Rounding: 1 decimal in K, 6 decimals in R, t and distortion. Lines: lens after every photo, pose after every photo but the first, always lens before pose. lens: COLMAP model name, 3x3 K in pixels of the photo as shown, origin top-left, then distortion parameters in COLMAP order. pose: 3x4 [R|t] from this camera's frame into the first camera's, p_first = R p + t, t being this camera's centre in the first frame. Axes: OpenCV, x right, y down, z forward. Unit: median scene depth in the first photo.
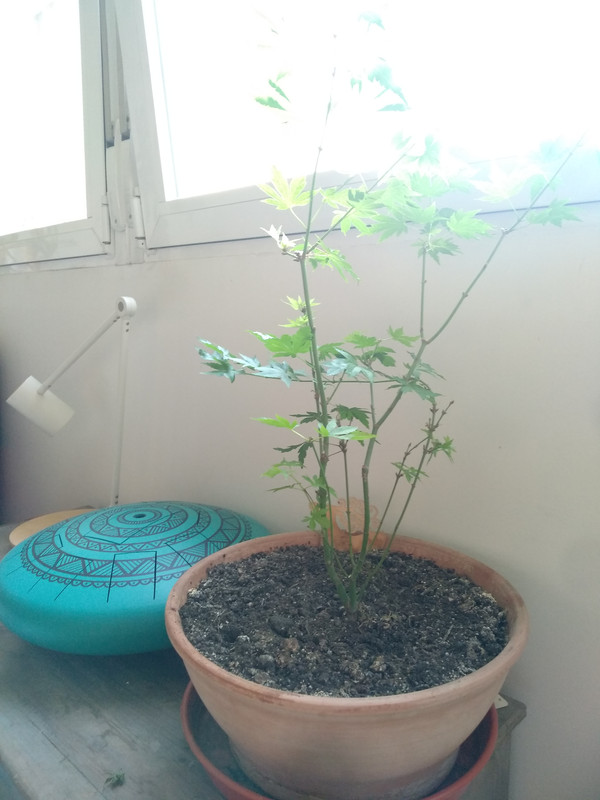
lens RADIAL K [[635.4, 0, 303.3], [0, 635.4, 401.5], [0, 0, 1]] dist [0.052220, -0.002627]
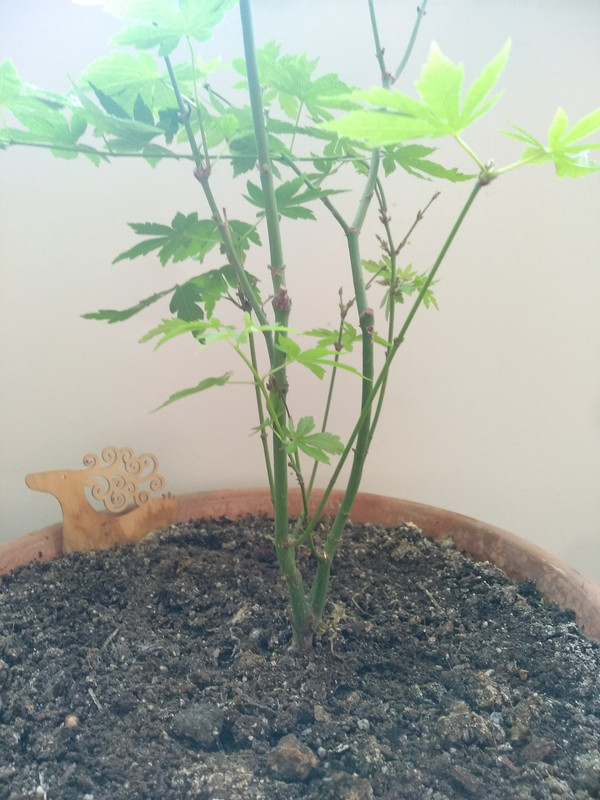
lens RADIAL K [[637.1, 0, 300.0], [0, 637.1, 400.0], [0, 0, 1]] dist [0.008472, -0.010086]
pose [[0.656305, -0.126804, 0.743764, -0.272527], [0.119031, 0.990833, 0.063892, 0.121898], [-0.745047, 0.046598, 0.665382, 0.661395]]
